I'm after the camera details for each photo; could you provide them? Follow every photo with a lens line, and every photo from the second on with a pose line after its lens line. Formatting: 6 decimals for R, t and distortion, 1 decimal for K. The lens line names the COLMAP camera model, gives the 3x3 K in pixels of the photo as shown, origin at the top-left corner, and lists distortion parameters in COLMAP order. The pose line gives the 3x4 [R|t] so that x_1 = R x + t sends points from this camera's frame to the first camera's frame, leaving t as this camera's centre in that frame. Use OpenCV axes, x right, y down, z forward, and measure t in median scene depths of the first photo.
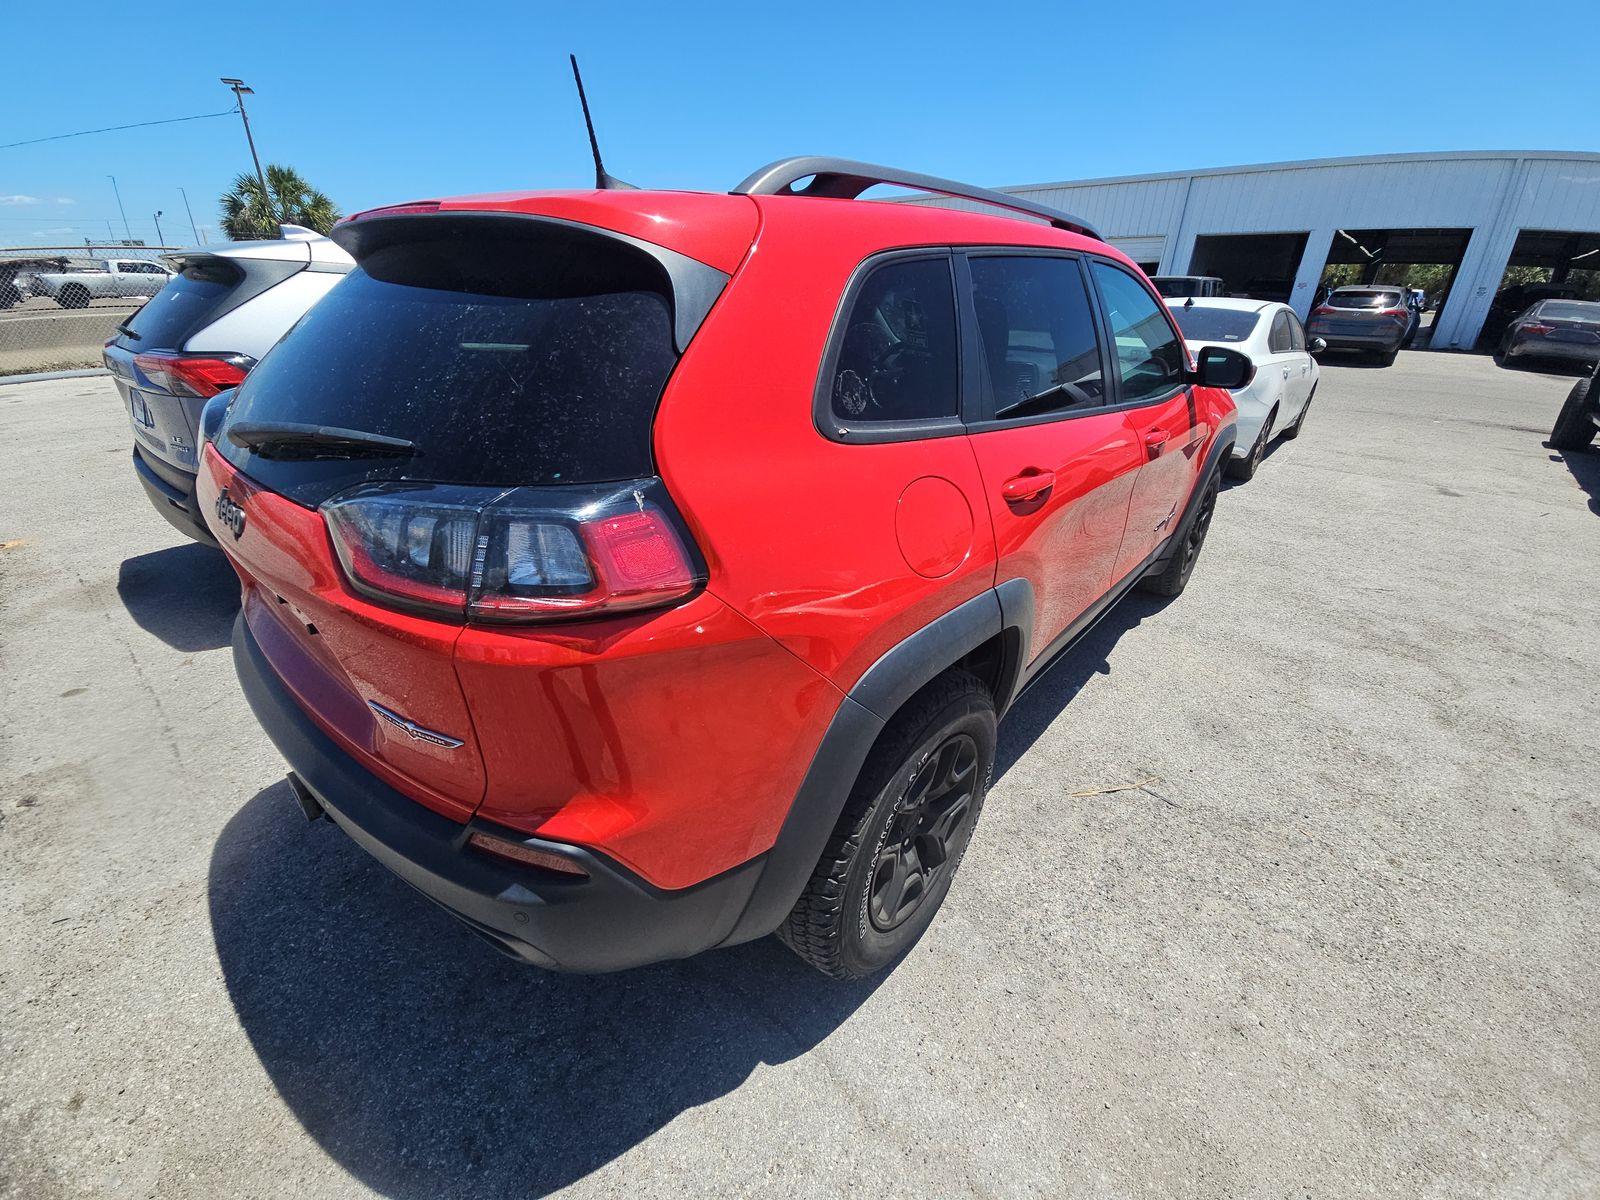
lens RADIAL K [[654.2, 0, 797.8], [0, 654.2, 597.8], [0, 0, 1]] dist [-0.001407, -0.004223]
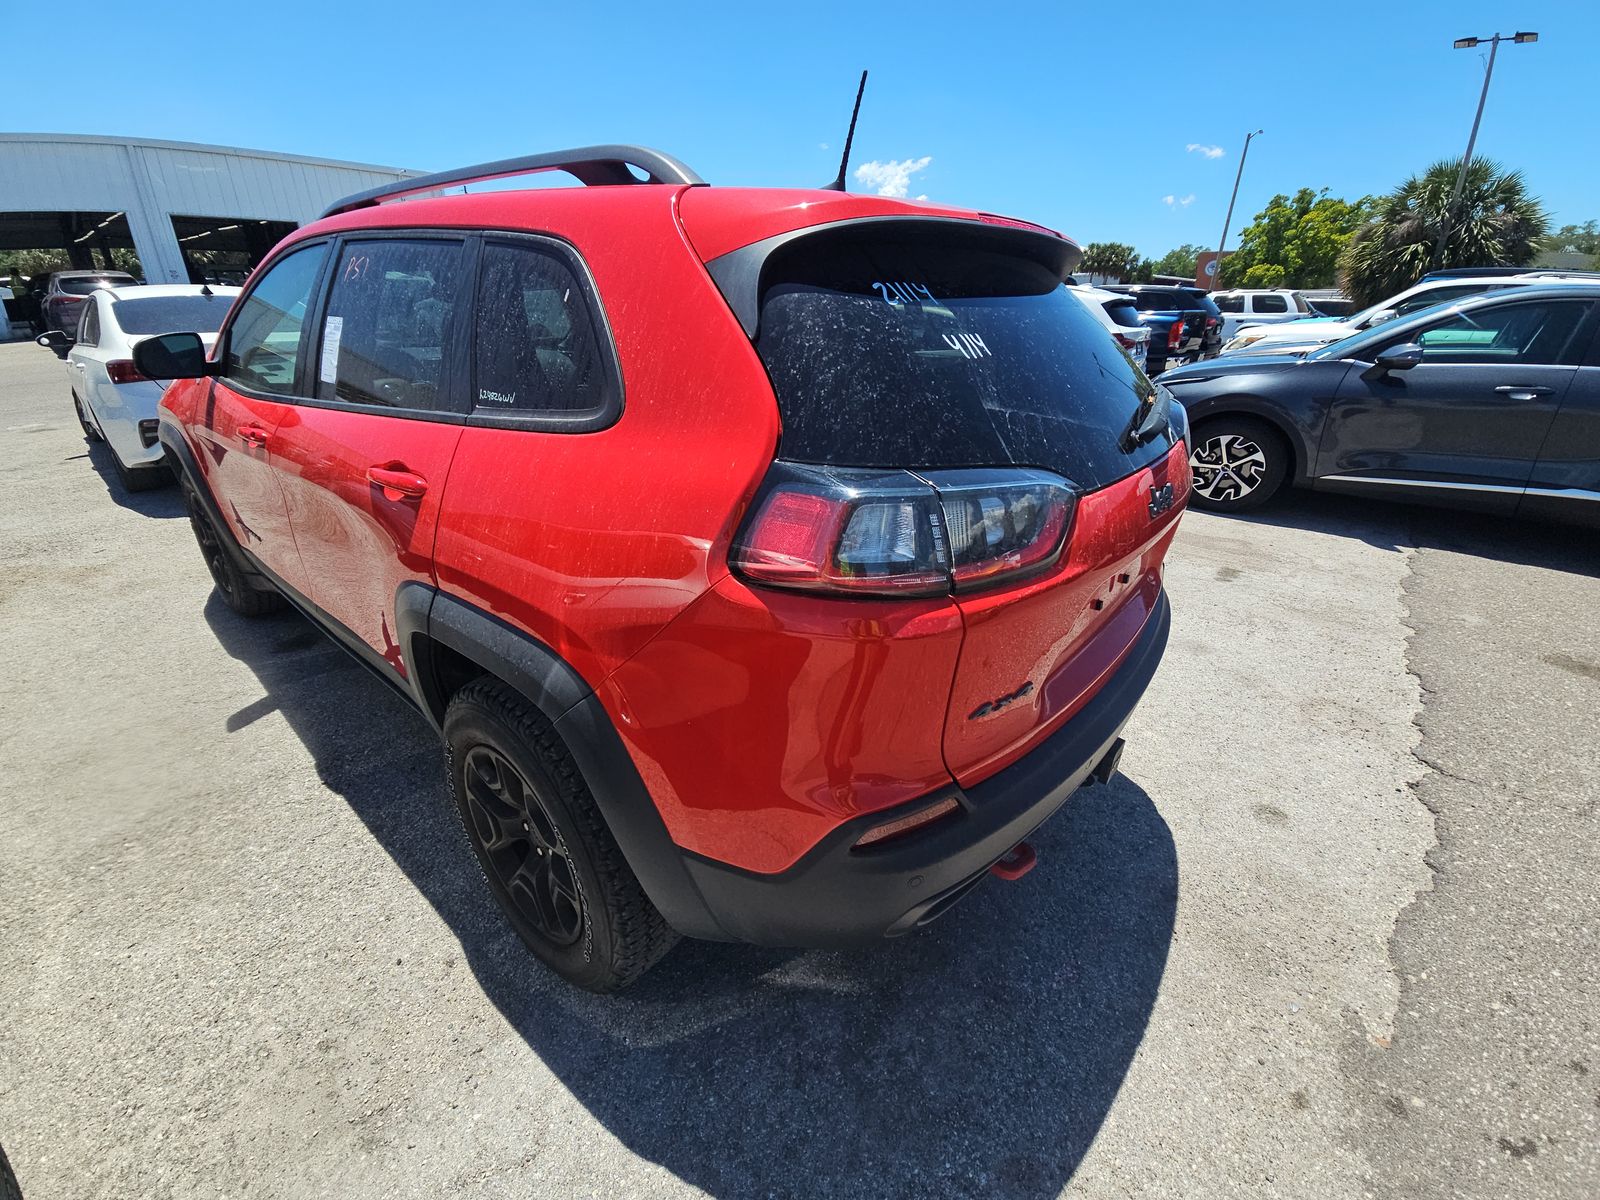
lens RADIAL K [[654.2, 0, 806.3], [0, 654.2, 595.0], [0, 0, 1]] dist [-0.001407, -0.004223]
pose [[-0.015353, -0.435029, 0.900285, -1.628222], [0.416267, 0.815873, 0.401339, -0.570576], [-0.909113, 0.380921, 0.168562, 1.172713]]
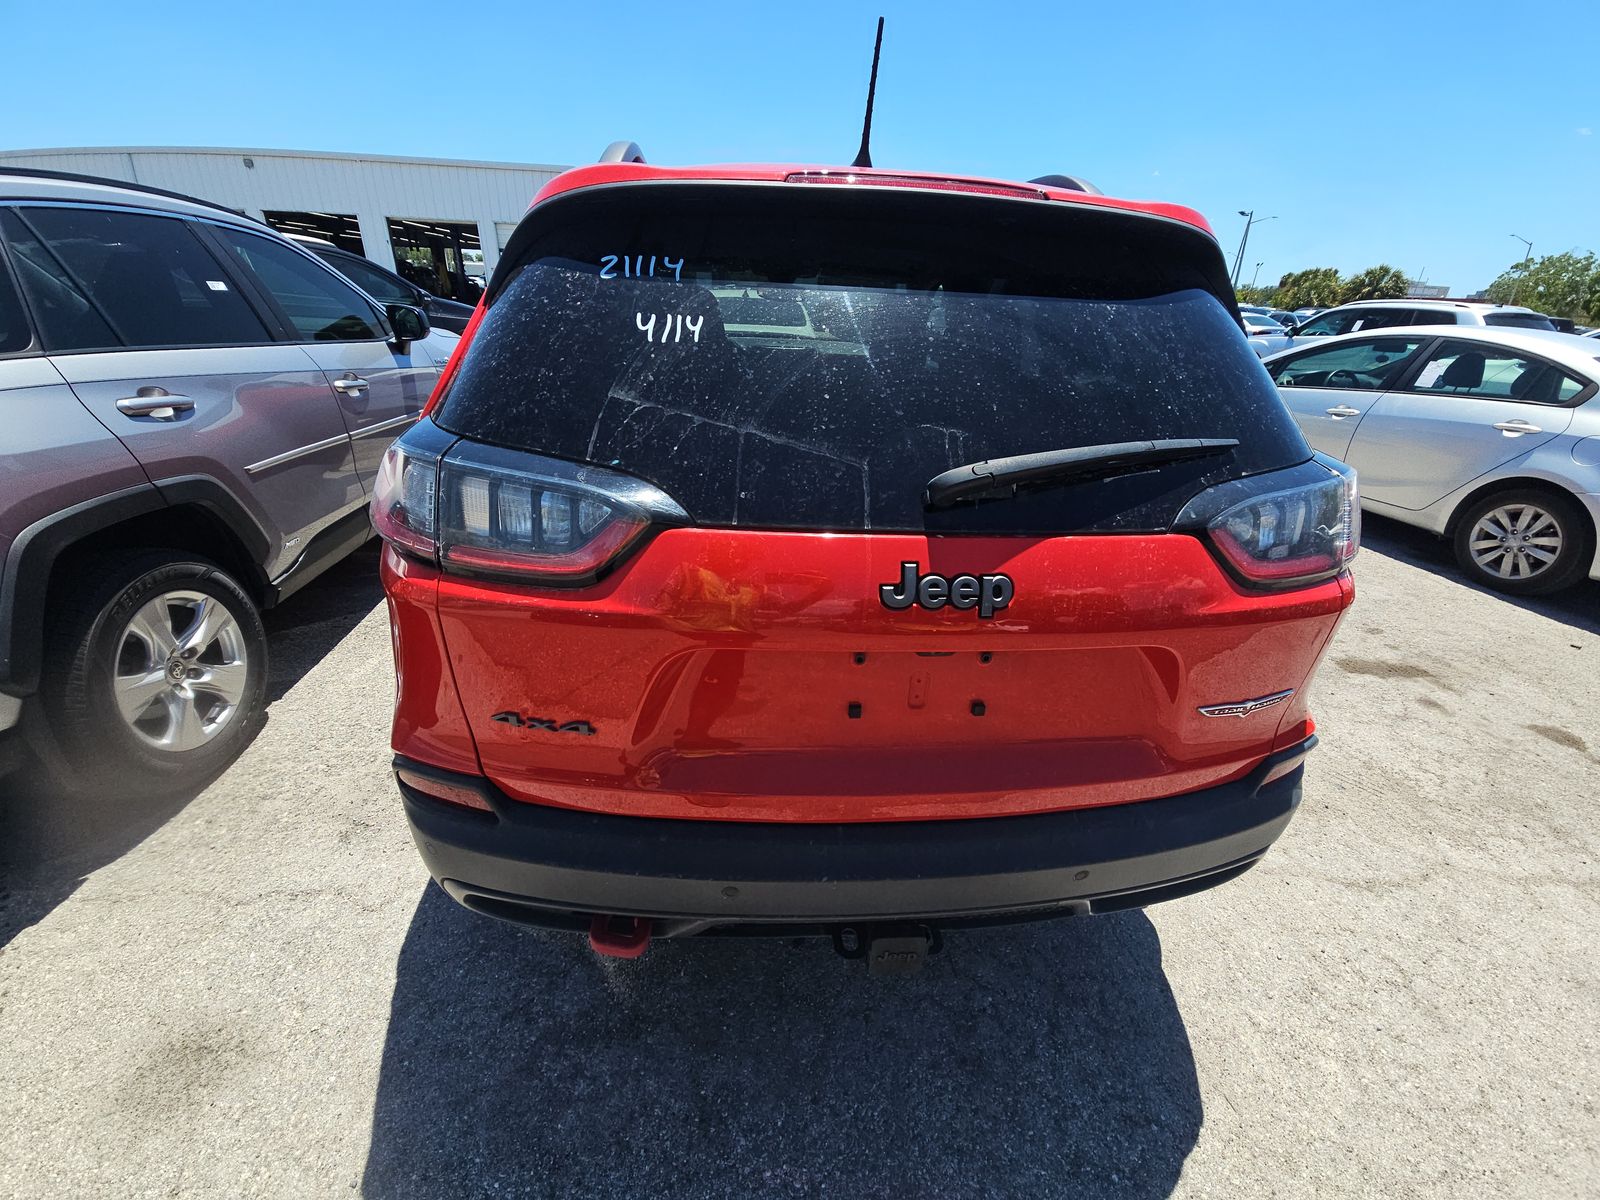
lens RADIAL K [[654.2, 0, 805.9], [0, 654.2, 601.5], [0, 0, 1]] dist [-0.001407, -0.004223]
pose [[0.687906, -0.291768, 0.664573, -1.228593], [0.275033, 0.952145, 0.133331, -0.214663], [-0.671671, 0.091060, 0.735232, 0.478463]]
